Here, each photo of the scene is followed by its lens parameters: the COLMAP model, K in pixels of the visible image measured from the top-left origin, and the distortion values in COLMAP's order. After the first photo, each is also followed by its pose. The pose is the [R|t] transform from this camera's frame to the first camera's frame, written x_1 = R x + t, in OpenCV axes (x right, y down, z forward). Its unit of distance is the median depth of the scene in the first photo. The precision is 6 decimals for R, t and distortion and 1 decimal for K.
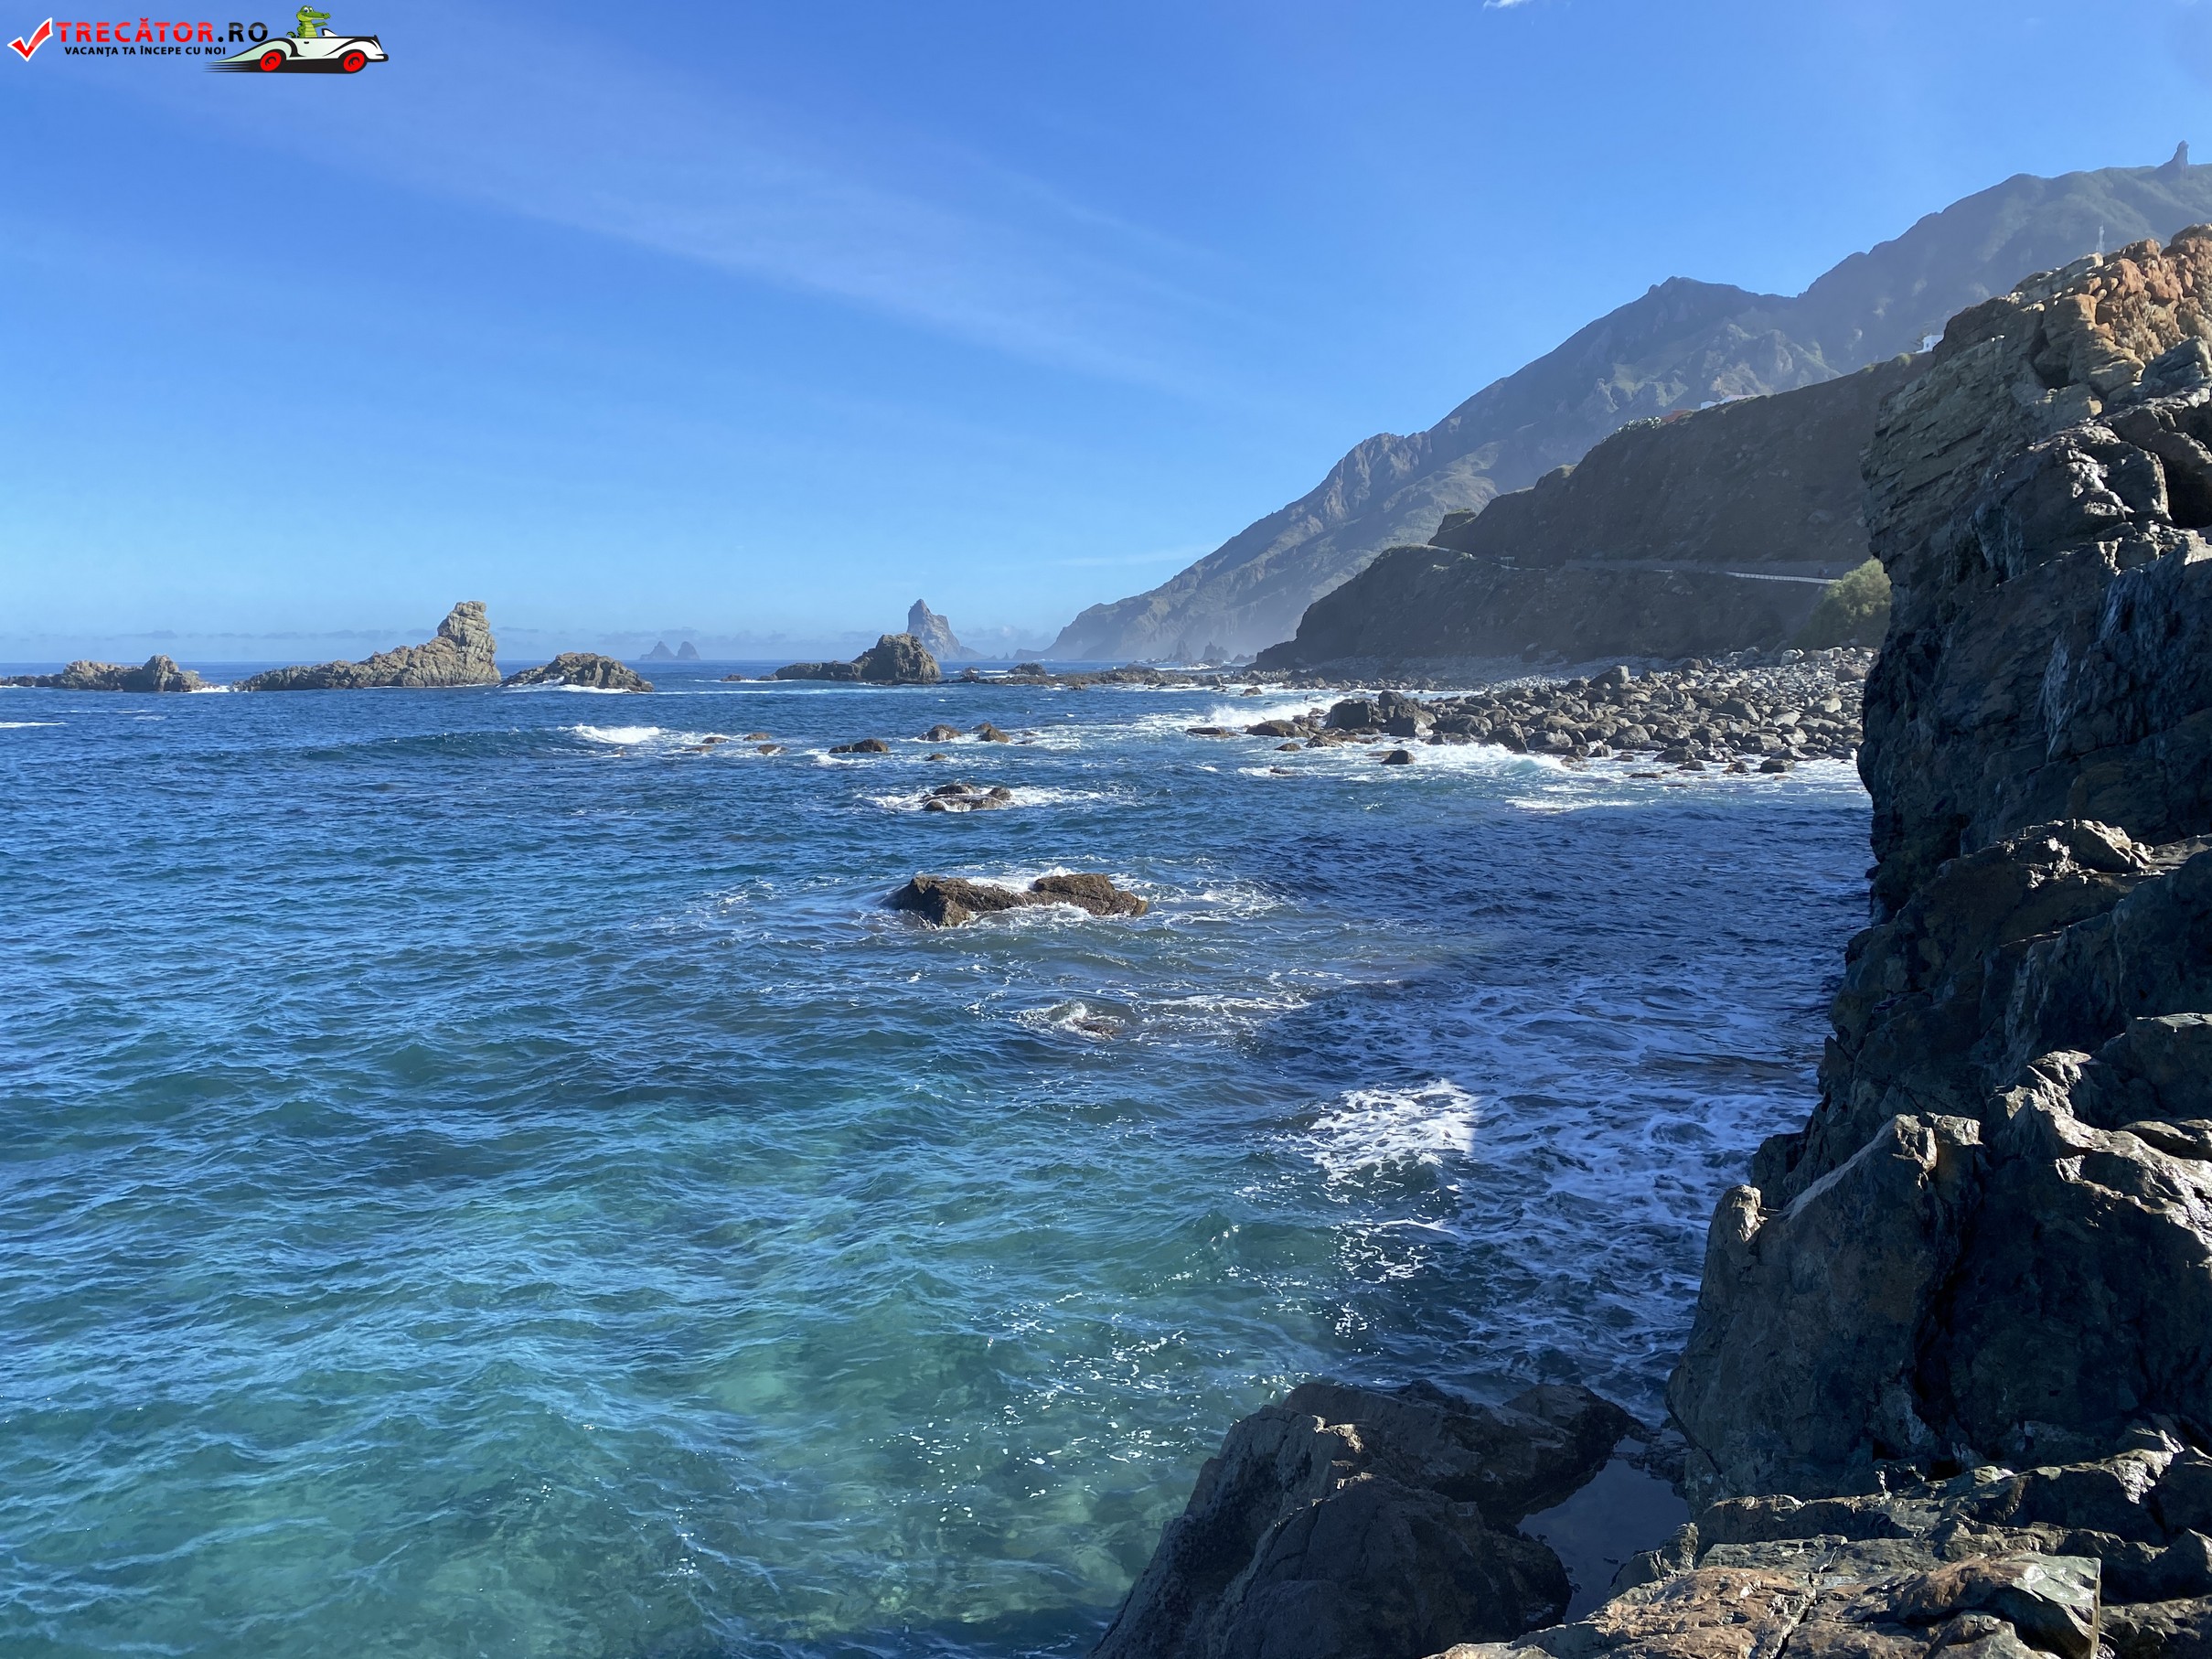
lens RADIAL K [[1657.2, 0, 1107.9], [0, 1657.2, 841.4], [0, 0, 1]] dist [0.015018, -0.012568]
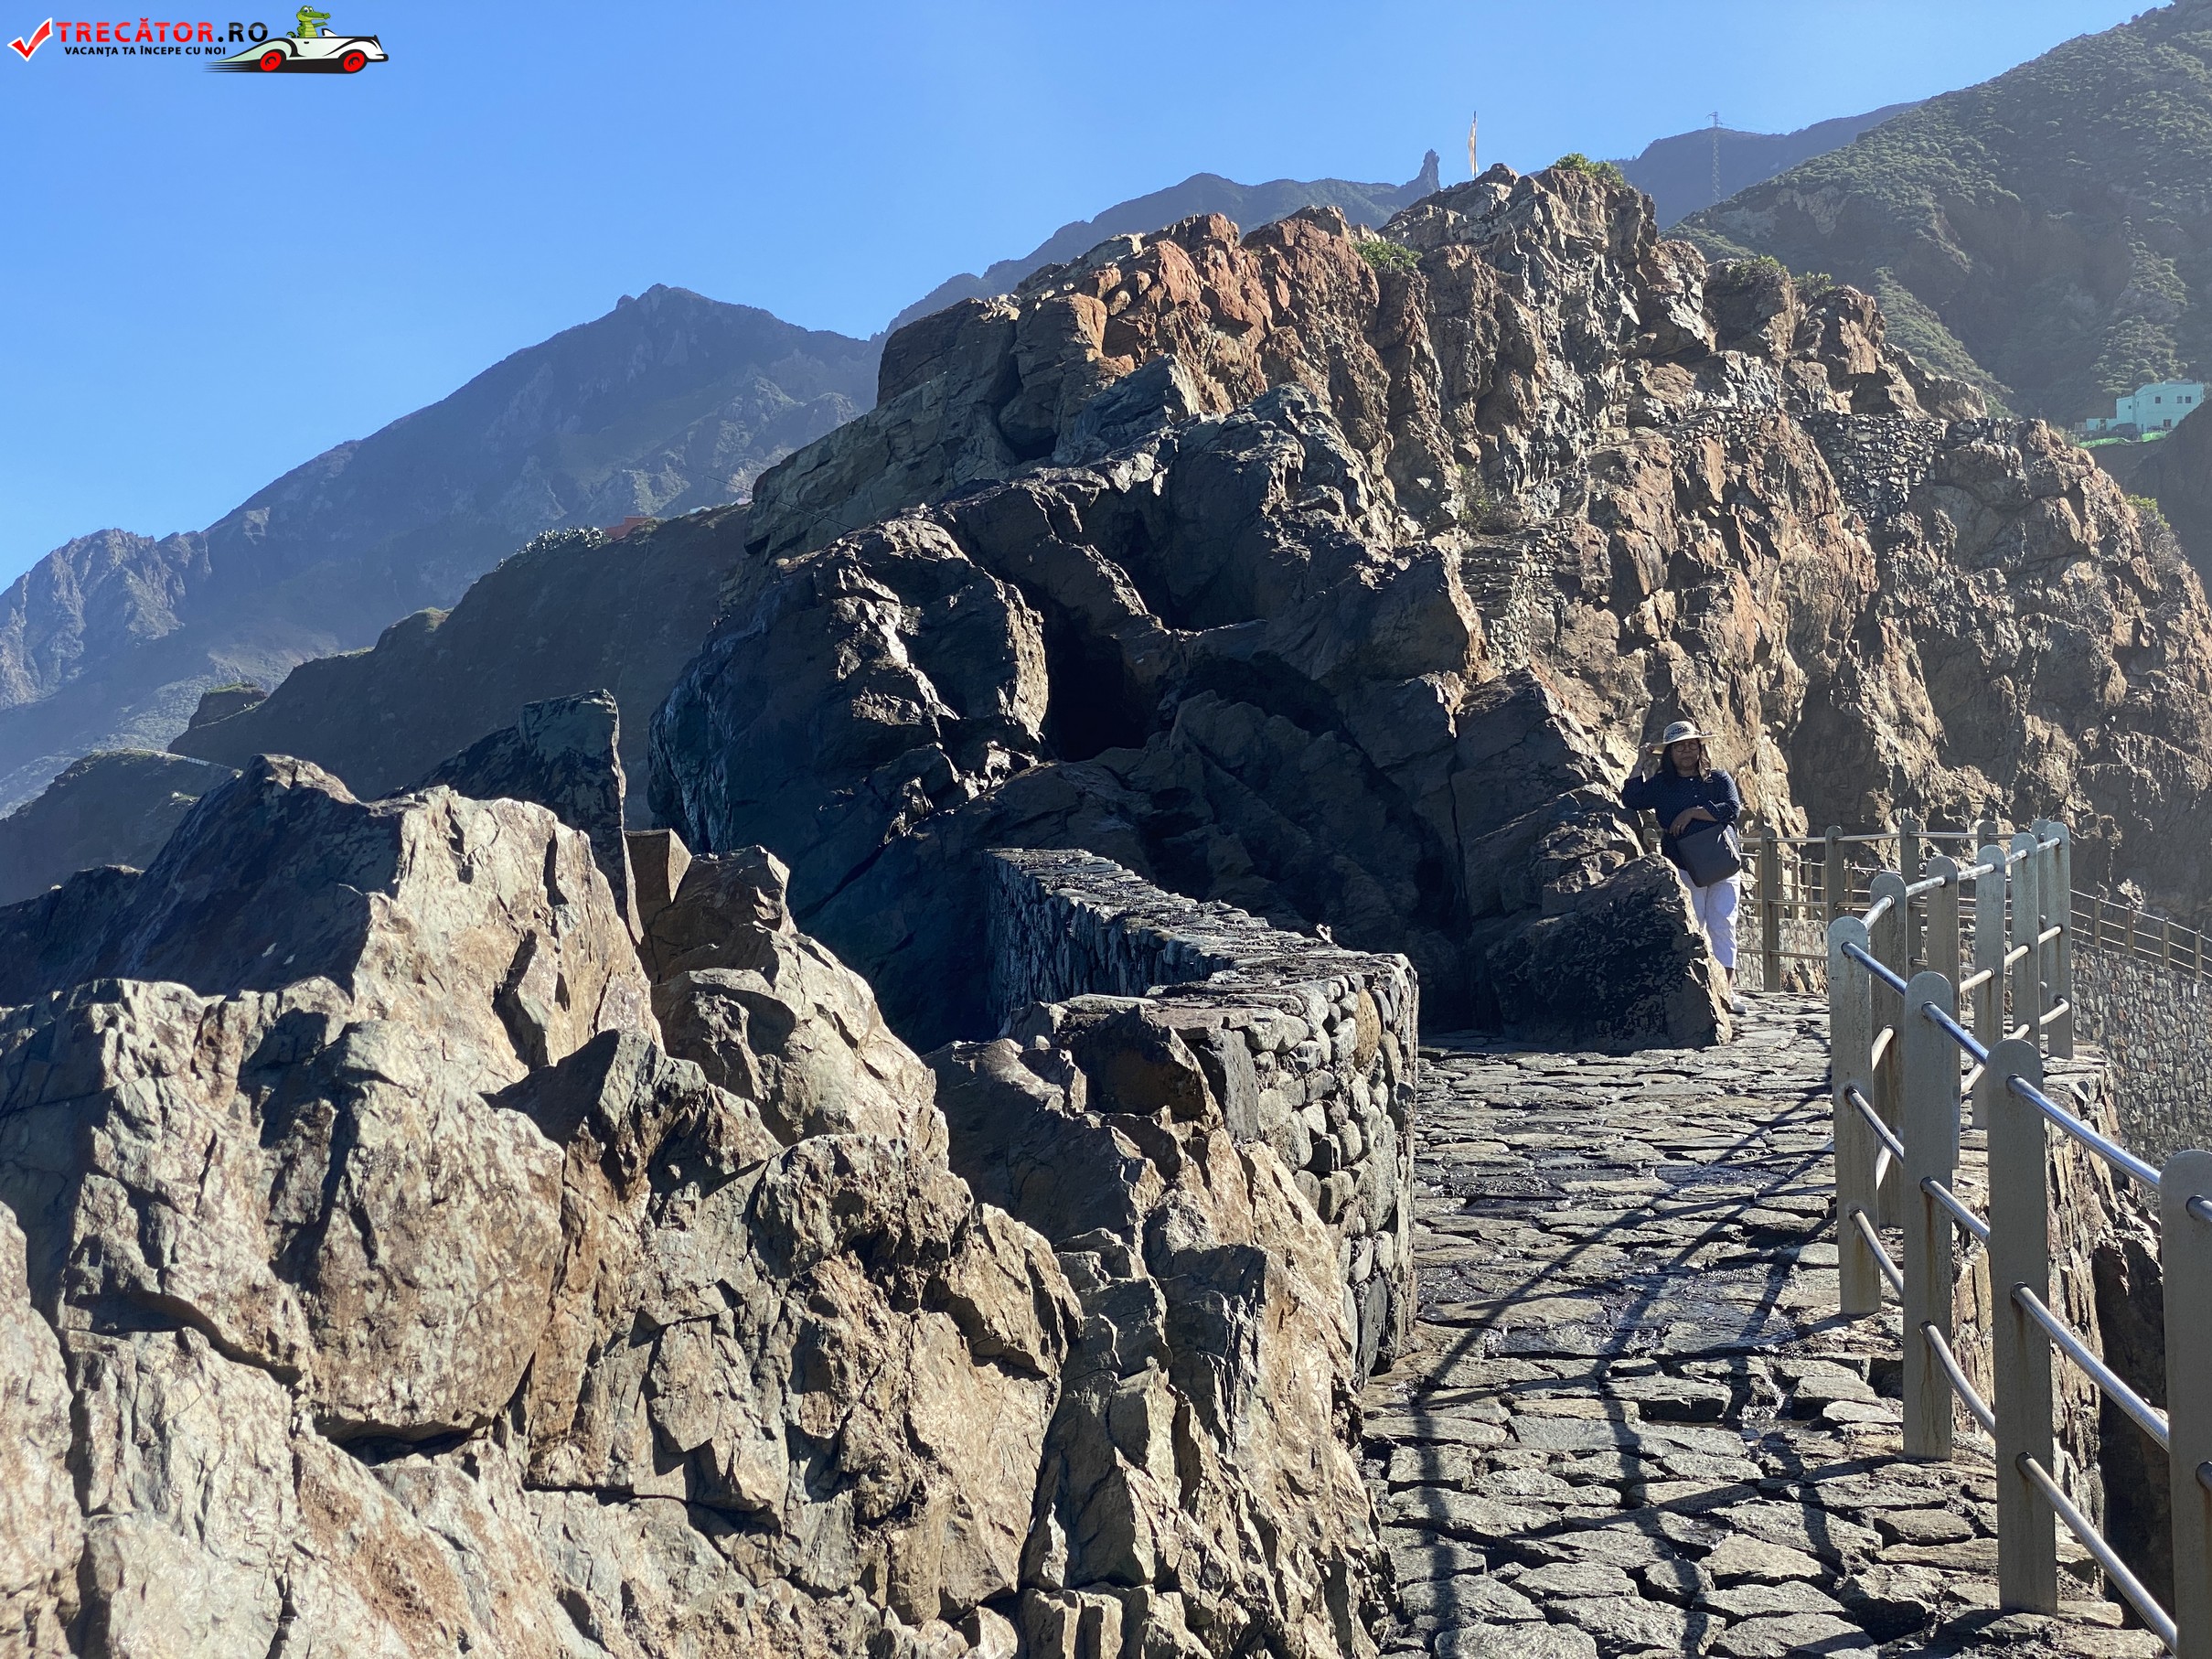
lens RADIAL K [[3293.6, 0, 1106.5], [0, 3293.6, 828.3], [0, 0, 1]] dist [-0.024336, 0.000000]
pose [[0.898282, 0.021728, 0.438881, 0.156799], [0.046290, 0.988540, -0.143685, -0.027914], [-0.436974, 0.149386, 0.886982, 0.141382]]
